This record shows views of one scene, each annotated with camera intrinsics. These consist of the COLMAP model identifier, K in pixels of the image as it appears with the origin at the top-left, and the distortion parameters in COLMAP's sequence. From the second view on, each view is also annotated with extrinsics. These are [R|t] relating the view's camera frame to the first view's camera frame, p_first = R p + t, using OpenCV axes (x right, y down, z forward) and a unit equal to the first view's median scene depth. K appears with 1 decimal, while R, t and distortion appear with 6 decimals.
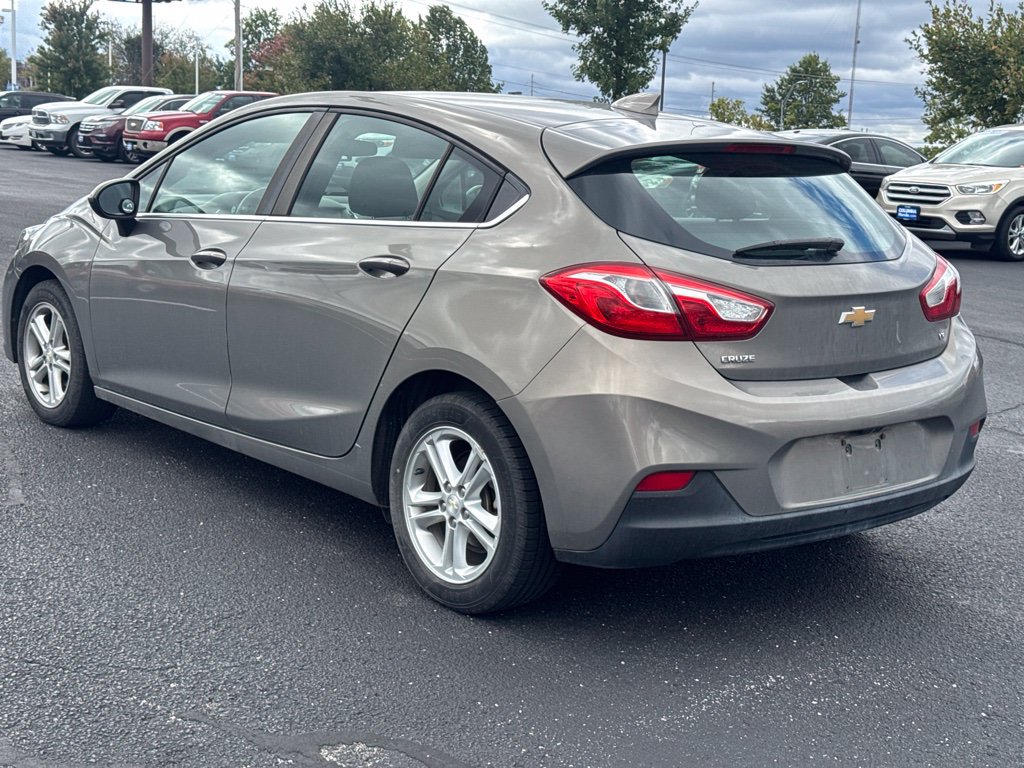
lens RADIAL K [[1456.4, 0, 509.1], [0, 1456.4, 387.1], [0, 0, 1]] dist [0.094004, 0.000000]
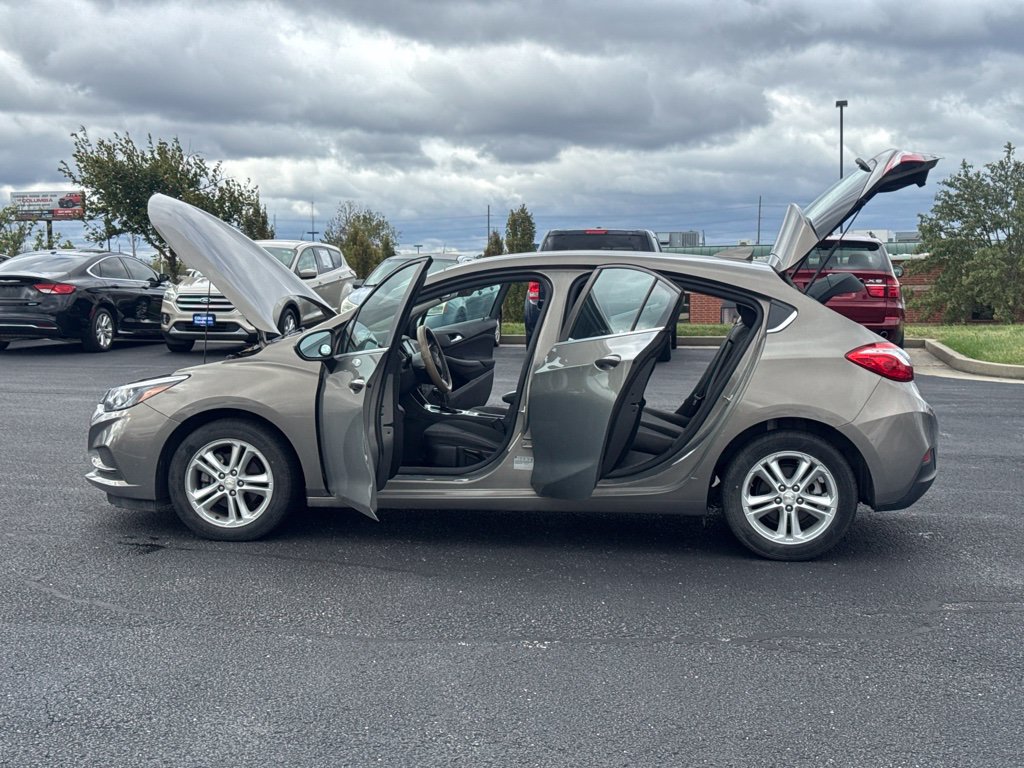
lens RADIAL K [[1456.4, 0, 514.0], [0, 1456.4, 380.6], [0, 0, 1]] dist [0.094004, 0.000000]
pose [[0.743036, -0.103080, 0.661265, -1.281910], [0.151295, 0.988360, -0.015936, -0.068523], [-0.651925, 0.111887, 0.749983, -0.059927]]
